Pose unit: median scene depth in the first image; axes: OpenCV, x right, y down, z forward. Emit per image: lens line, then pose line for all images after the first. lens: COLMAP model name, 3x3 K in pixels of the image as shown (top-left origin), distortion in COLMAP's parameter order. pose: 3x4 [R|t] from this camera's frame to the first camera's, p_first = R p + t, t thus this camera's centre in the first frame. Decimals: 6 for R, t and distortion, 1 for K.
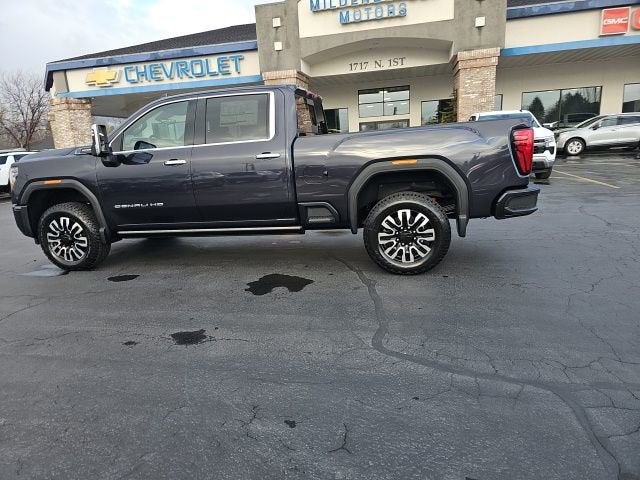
lens RADIAL K [[427.3, 0, 316.3], [0, 427.3, 241.4], [0, 0, 1]] dist [0.065203, -0.051981]
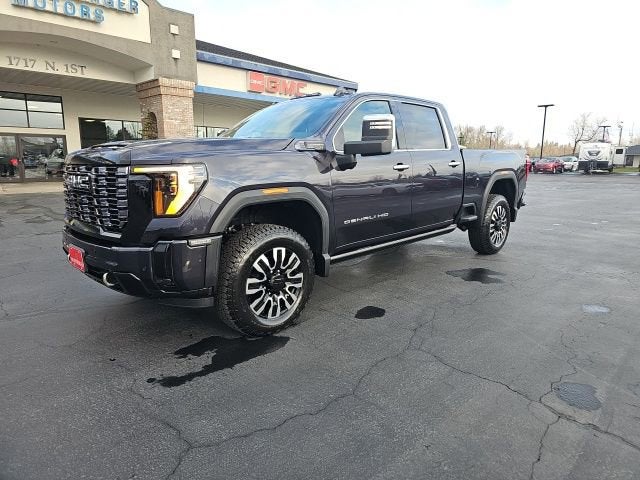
lens RADIAL K [[419.0, 0, 328.3], [0, 419.0, 229.8], [0, 0, 1]] dist [0.064926, -0.050031]
pose [[0.520864, -0.081078, 0.849780, -0.334421], [0.157193, 0.987566, -0.002126, -0.021395], [-0.839041, 0.134687, 0.527133, 0.194309]]
